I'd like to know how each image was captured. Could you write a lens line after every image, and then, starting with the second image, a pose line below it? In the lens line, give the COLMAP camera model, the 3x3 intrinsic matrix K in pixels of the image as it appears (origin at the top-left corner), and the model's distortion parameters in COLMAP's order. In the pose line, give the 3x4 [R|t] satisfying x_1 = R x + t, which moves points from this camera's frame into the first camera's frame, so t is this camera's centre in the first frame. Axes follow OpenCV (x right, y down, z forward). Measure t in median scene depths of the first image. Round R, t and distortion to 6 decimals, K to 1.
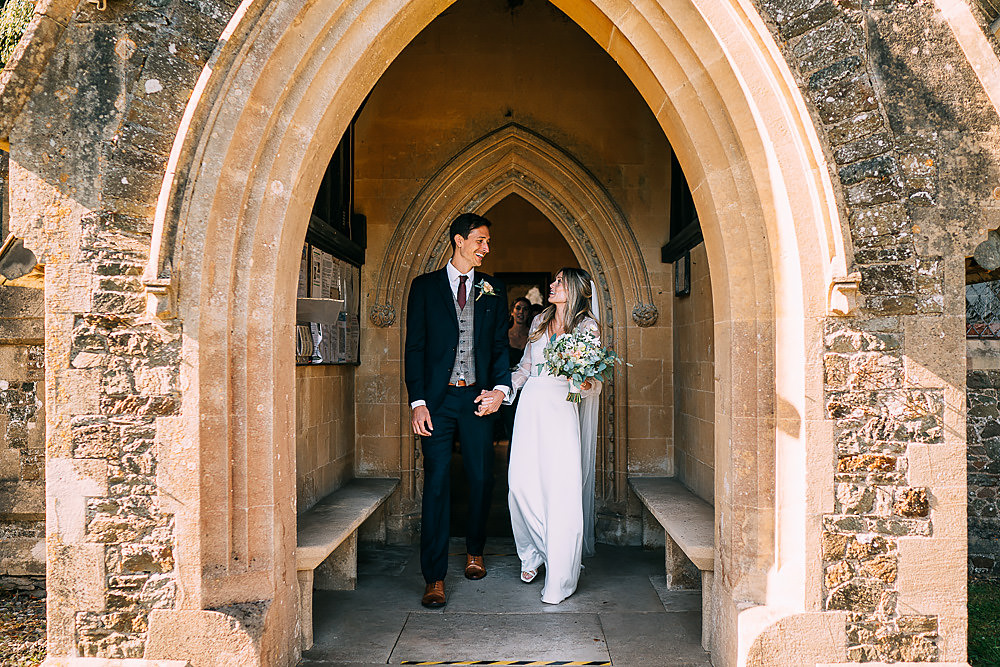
lens RADIAL K [[996.6, 0, 496.2], [0, 996.6, 334.1], [0, 0, 1]] dist [-0.086128, 0.000000]
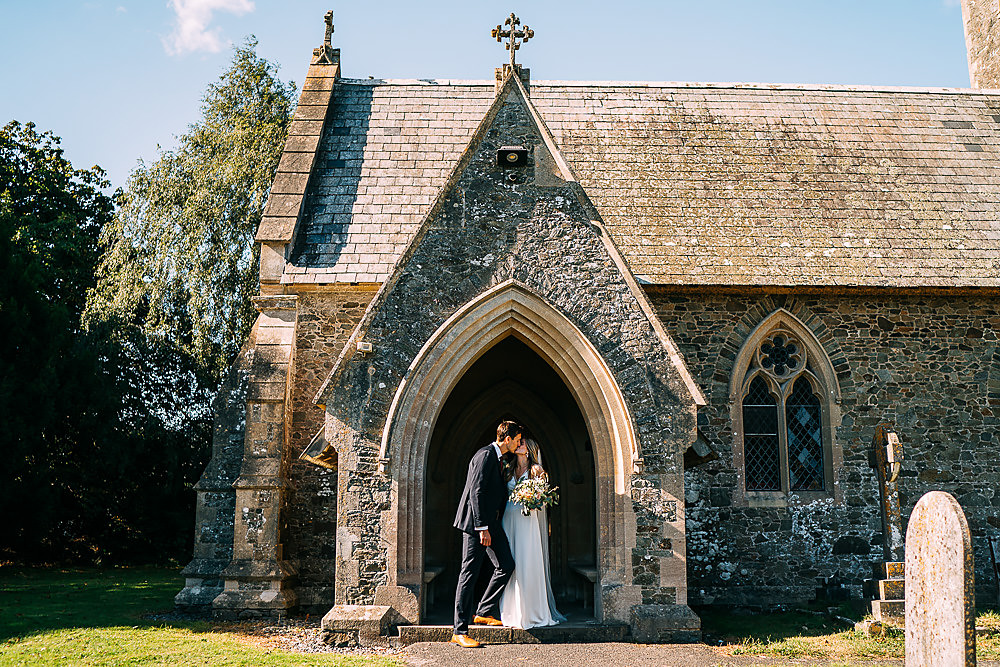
lens RADIAL K [[996.6, 0, 510.0], [0, 996.6, 335.4], [0, 0, 1]] dist [-0.086128, 0.000000]
pose [[0.998862, 0.014033, 0.045578, -0.128282], [-0.005927, 0.984845, -0.173336, 0.080409], [-0.047320, 0.172868, 0.983808, -1.708599]]
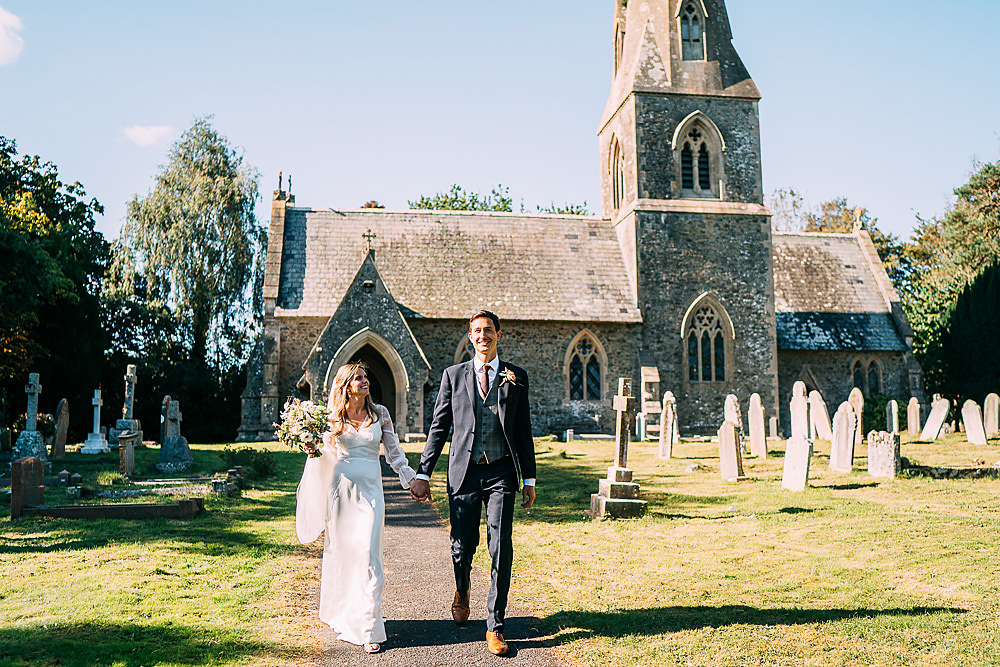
lens RADIAL K [[996.6, 0, 495.4], [0, 996.6, 334.0], [0, 0, 1]] dist [-0.086128, 0.000000]
pose [[0.983420, 0.019803, 0.180255, -0.454088], [-0.001661, 0.994962, -0.100244, 0.340641], [-0.181332, 0.098282, 0.978498, -7.385221]]
